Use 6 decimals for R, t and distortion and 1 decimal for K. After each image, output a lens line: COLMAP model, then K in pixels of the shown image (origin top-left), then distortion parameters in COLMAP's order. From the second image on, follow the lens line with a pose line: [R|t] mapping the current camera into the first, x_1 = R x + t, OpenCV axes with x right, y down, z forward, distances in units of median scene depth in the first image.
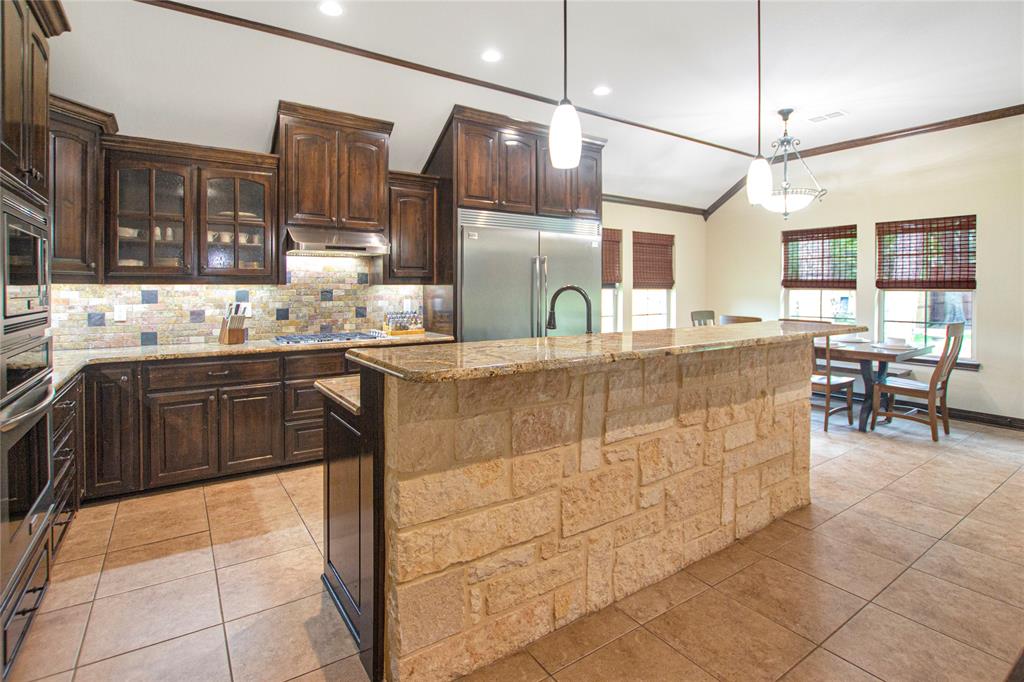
lens RADIAL K [[495.3, 0, 510.7], [0, 495.3, 291.8], [0, 0, 1]] dist [-0.017852, 0.000263]
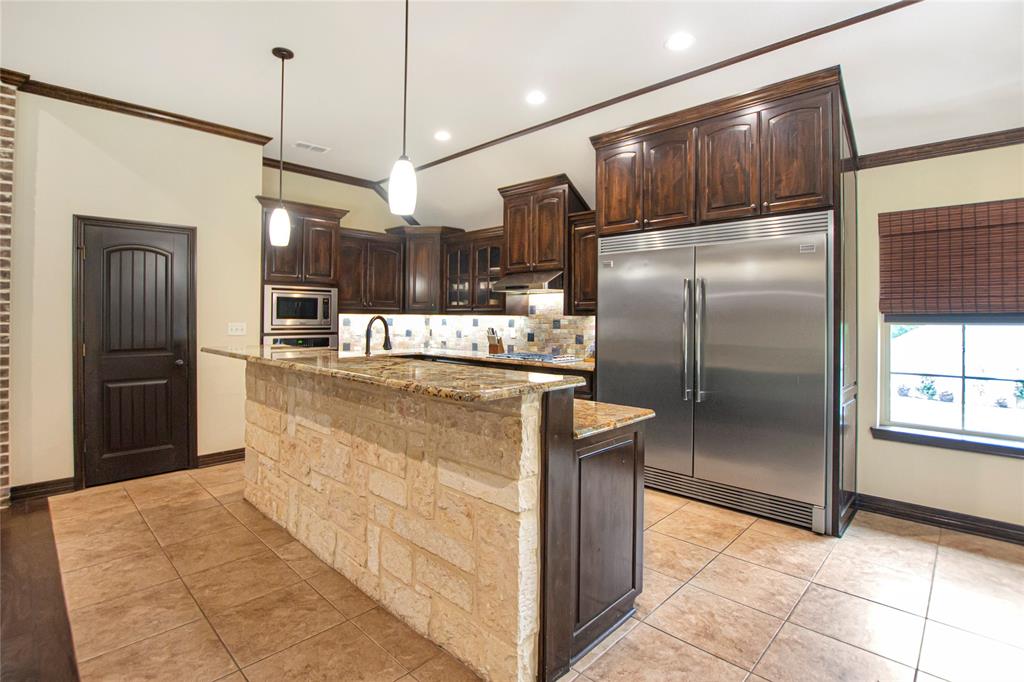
lens RADIAL K [[498.4, 0, 510.1], [0, 498.4, 318.2], [0, 0, 1]] dist [-0.023467, -0.000044]
pose [[0.205414, 0.003128, -0.978670, 0.846378], [-0.021415, 0.999770, -0.001299, -0.004116], [0.978441, 0.021225, 0.205434, 0.639545]]
